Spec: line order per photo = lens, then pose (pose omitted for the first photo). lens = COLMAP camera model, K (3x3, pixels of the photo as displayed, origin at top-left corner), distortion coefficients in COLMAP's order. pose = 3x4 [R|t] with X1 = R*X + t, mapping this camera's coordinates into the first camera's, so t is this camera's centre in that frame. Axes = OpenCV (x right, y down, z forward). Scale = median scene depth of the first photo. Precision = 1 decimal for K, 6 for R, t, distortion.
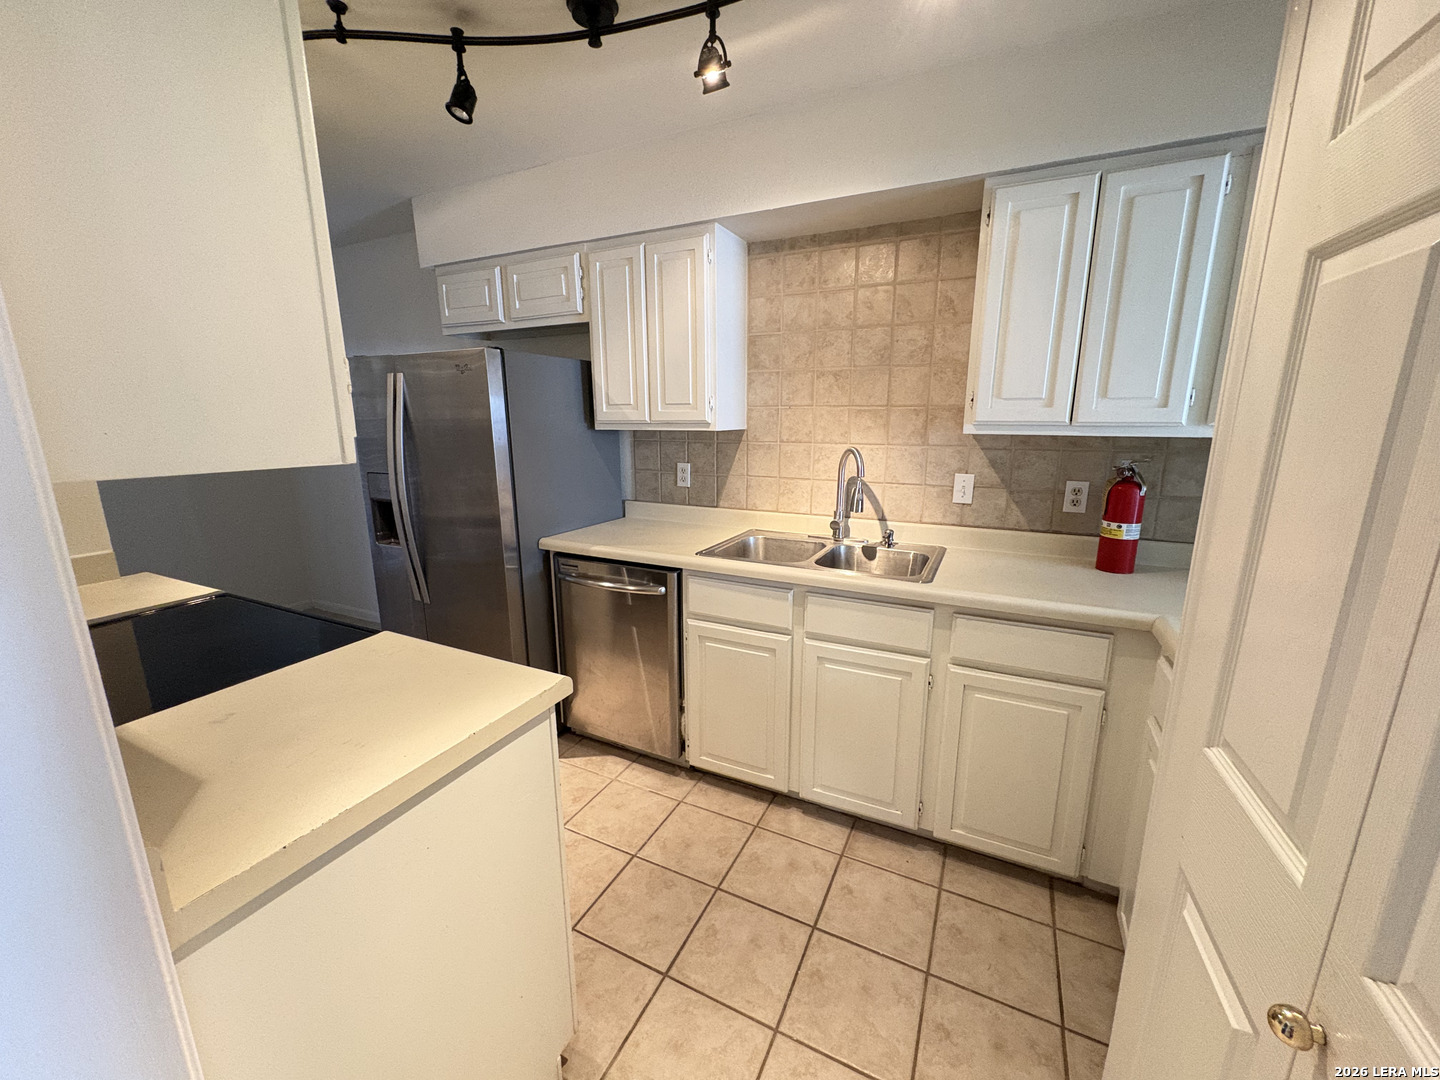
lens RADIAL K [[571.1, 0, 720.0], [0, 571.1, 540.0], [0, 0, 1]] dist [0.000395, -0.000031]
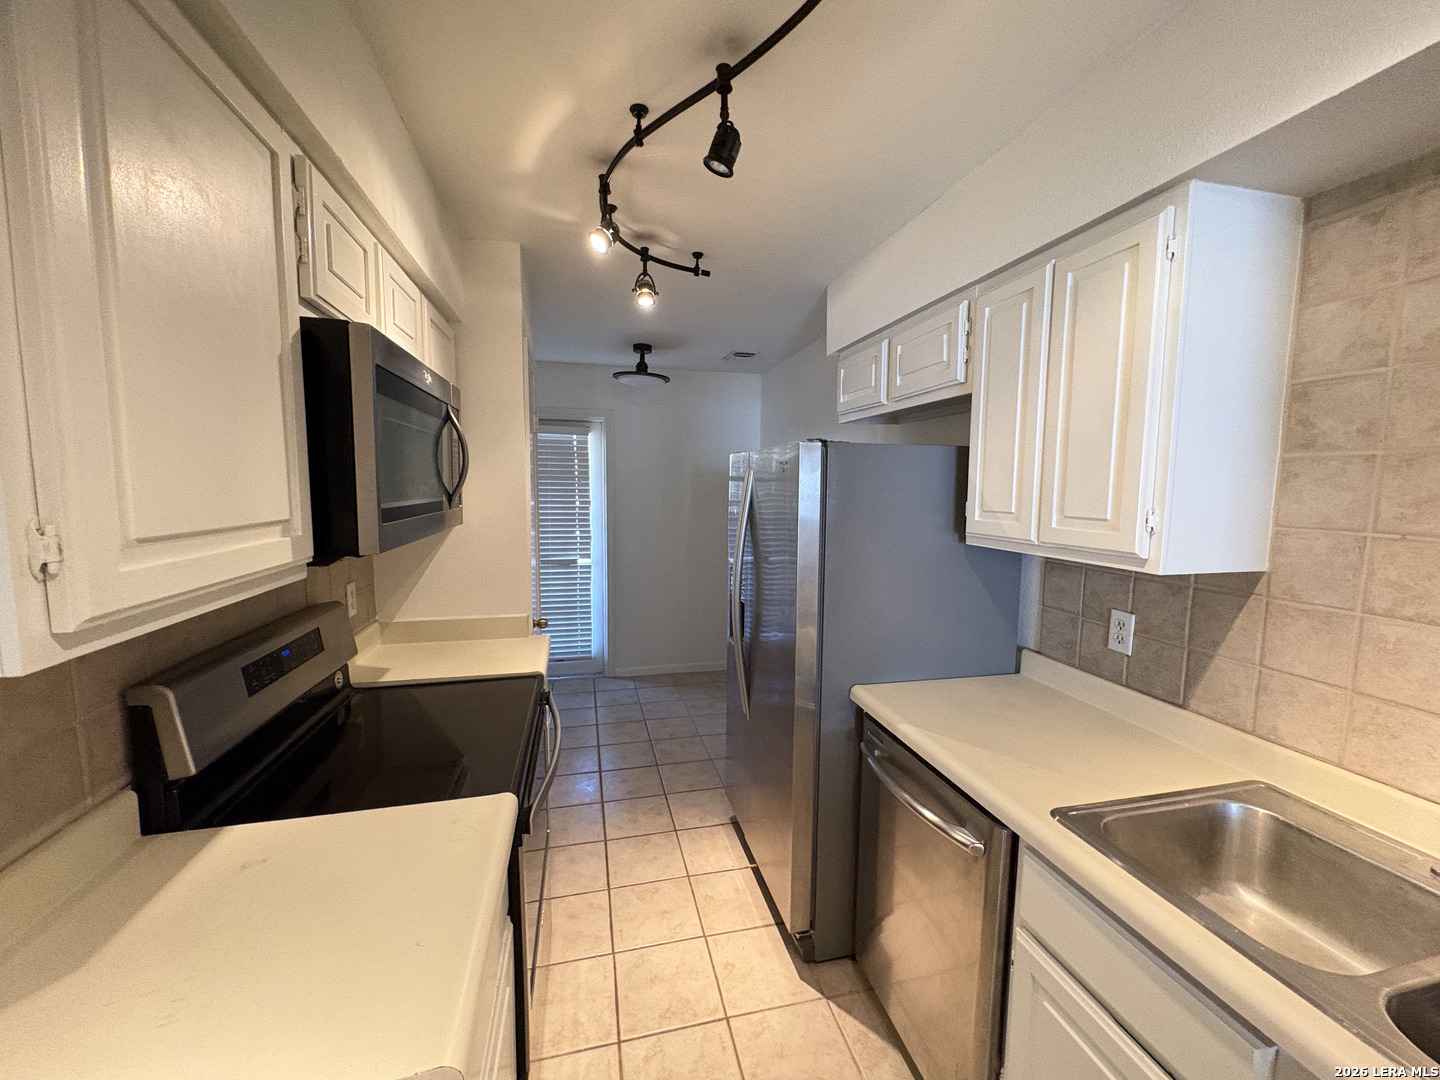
lens RADIAL K [[571.1, 0, 720.0], [0, 571.1, 540.0], [0, 0, 1]] dist [0.000395, -0.000031]
pose [[0.639055, 0.084341, -0.764523, 0.130257], [-0.175240, 0.983794, -0.037950, -0.134014], [0.748933, 0.158227, 0.643478, 0.374535]]
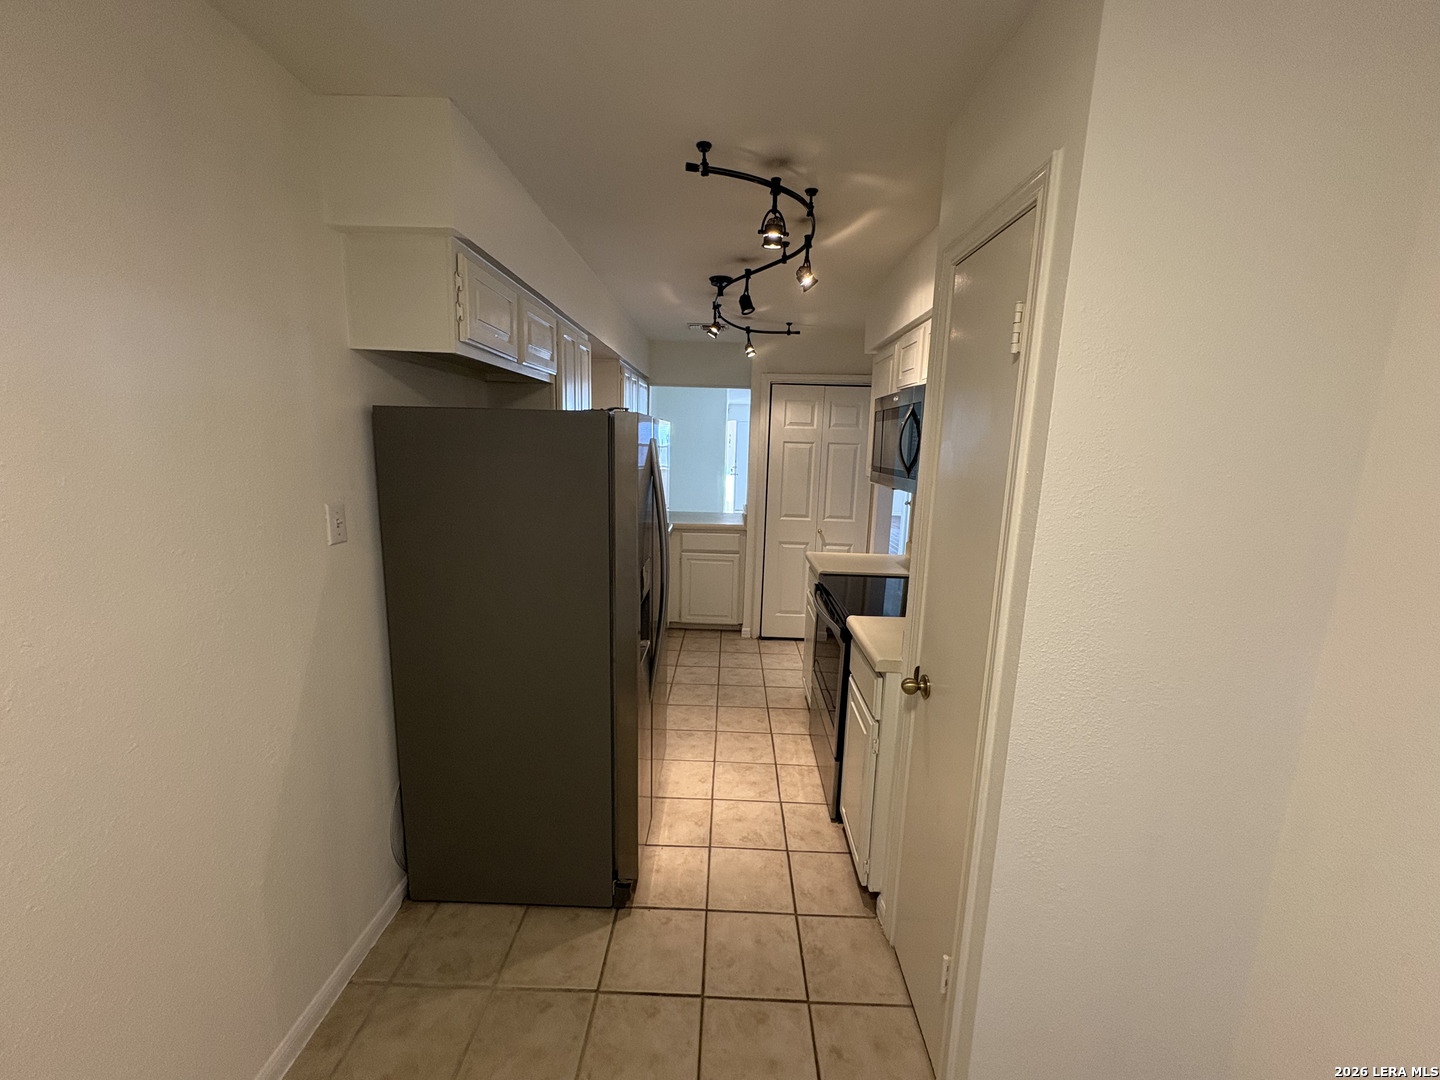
lens RADIAL K [[571.1, 0, 720.0], [0, 571.1, 540.0], [0, 0, 1]] dist [0.000395, -0.000031]
pose [[-0.421556, -0.161937, 0.892226, -1.407770], [0.169569, 0.952492, 0.252993, -0.347038], [-0.890807, 0.257945, -0.374070, 1.272976]]
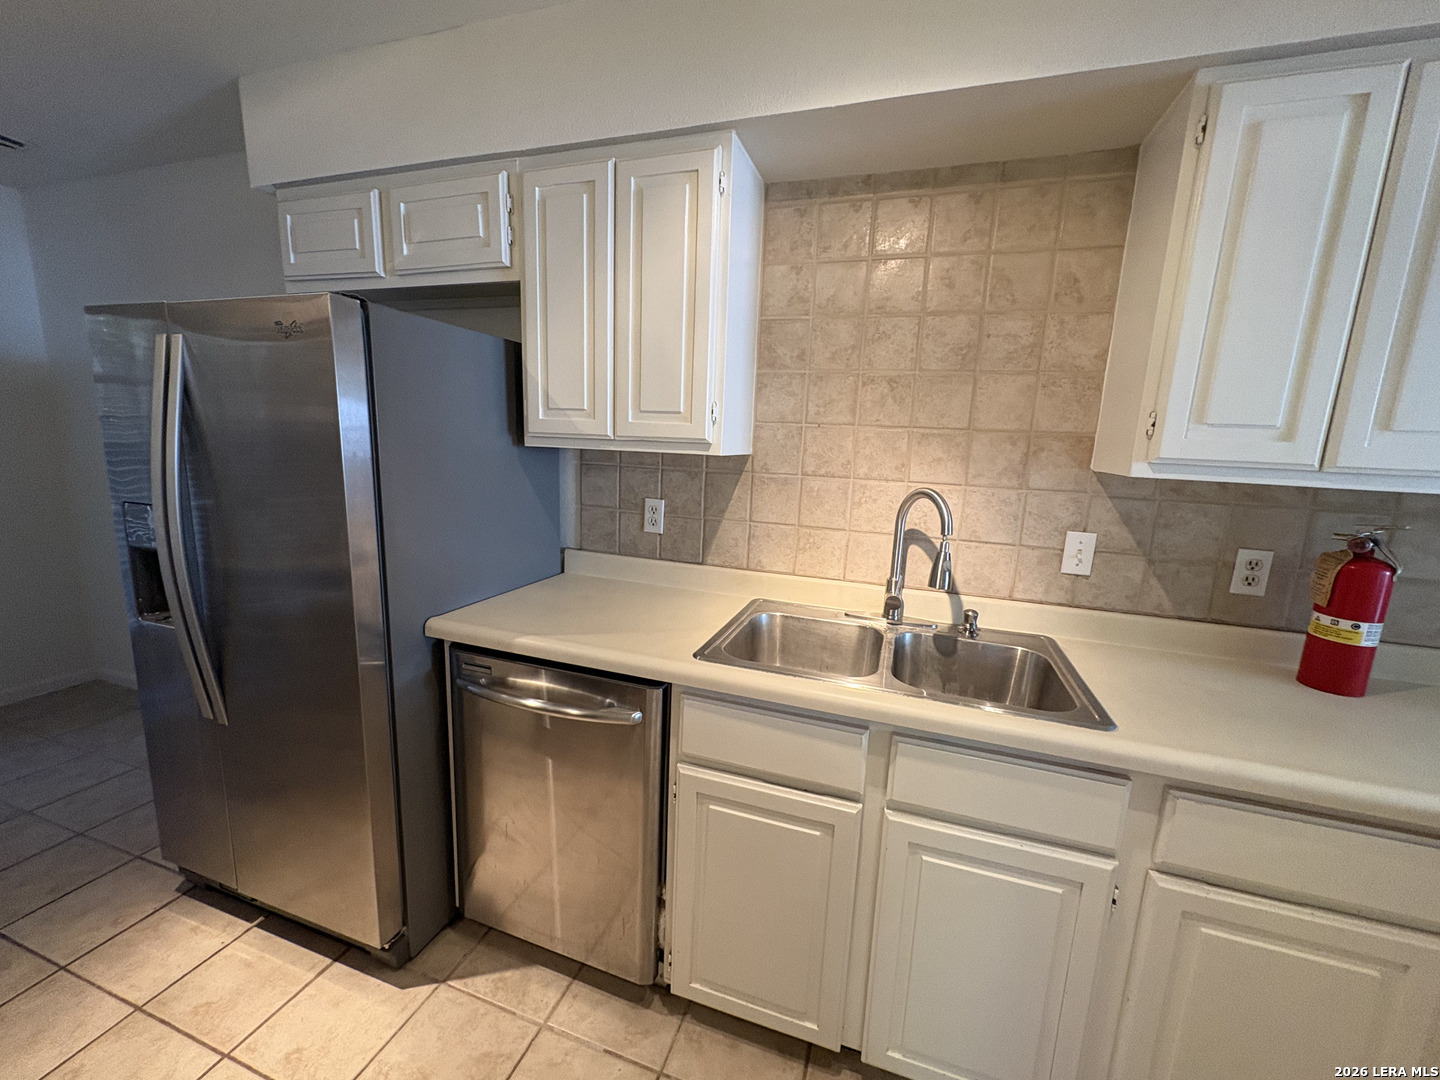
lens RADIAL K [[571.1, 0, 720.0], [0, 571.1, 540.0], [0, 0, 1]] dist [0.000395, -0.000031]
pose [[0.990611, 0.019359, 0.135333, -0.092561], [-0.014161, 0.999128, -0.039265, -0.070008], [-0.135975, 0.036980, 0.990022, 0.361293]]
